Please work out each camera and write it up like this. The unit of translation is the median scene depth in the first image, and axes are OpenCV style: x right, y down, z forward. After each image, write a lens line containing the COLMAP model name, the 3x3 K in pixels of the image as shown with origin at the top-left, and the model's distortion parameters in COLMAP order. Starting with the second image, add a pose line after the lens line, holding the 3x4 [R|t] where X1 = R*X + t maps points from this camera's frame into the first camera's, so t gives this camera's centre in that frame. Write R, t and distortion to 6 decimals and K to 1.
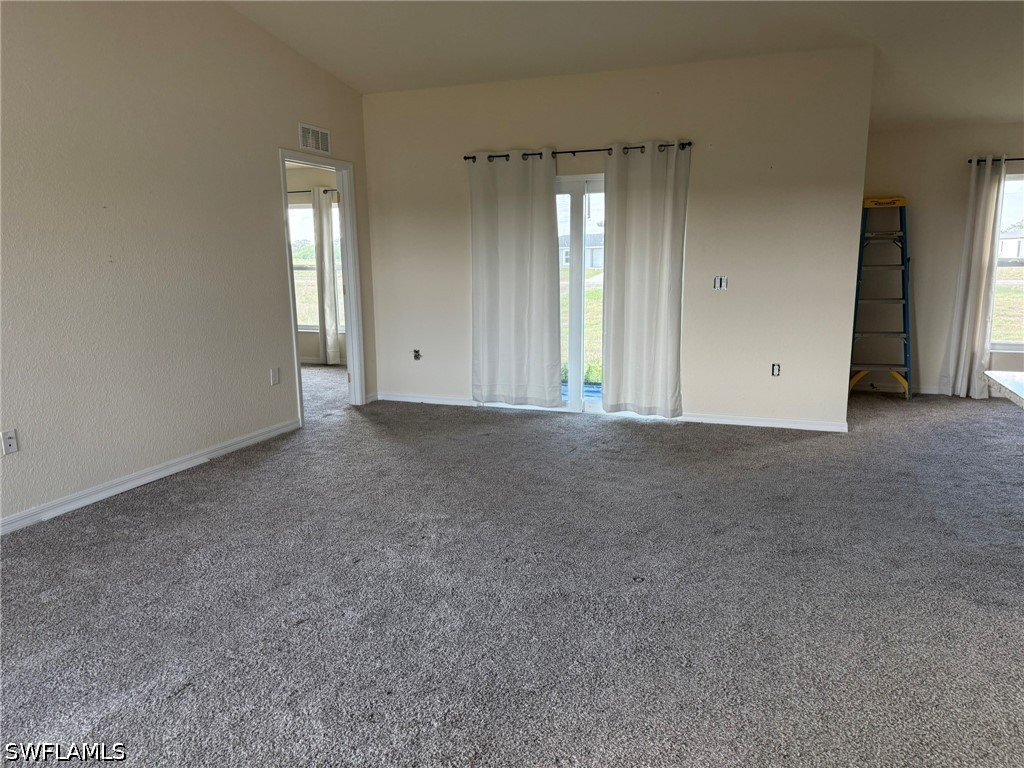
lens RADIAL K [[720.6, 0, 513.8], [0, 720.6, 383.8], [0, 0, 1]] dist [0.050010, -0.039645]
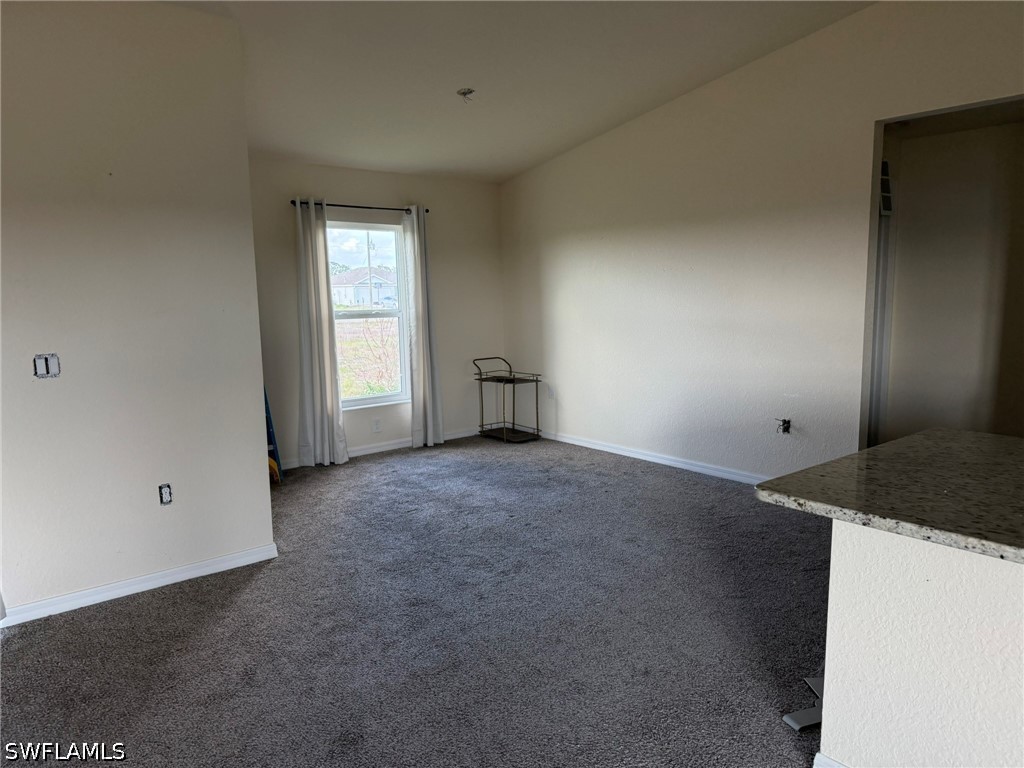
lens RADIAL K [[720.6, 0, 509.7], [0, 720.6, 382.3], [0, 0, 1]] dist [0.050010, -0.039645]
pose [[0.509858, -0.116156, 0.852381, -0.015307], [0.173942, 0.984296, 0.030088, -0.084460], [-0.842490, 0.132924, 0.522055, 0.414133]]
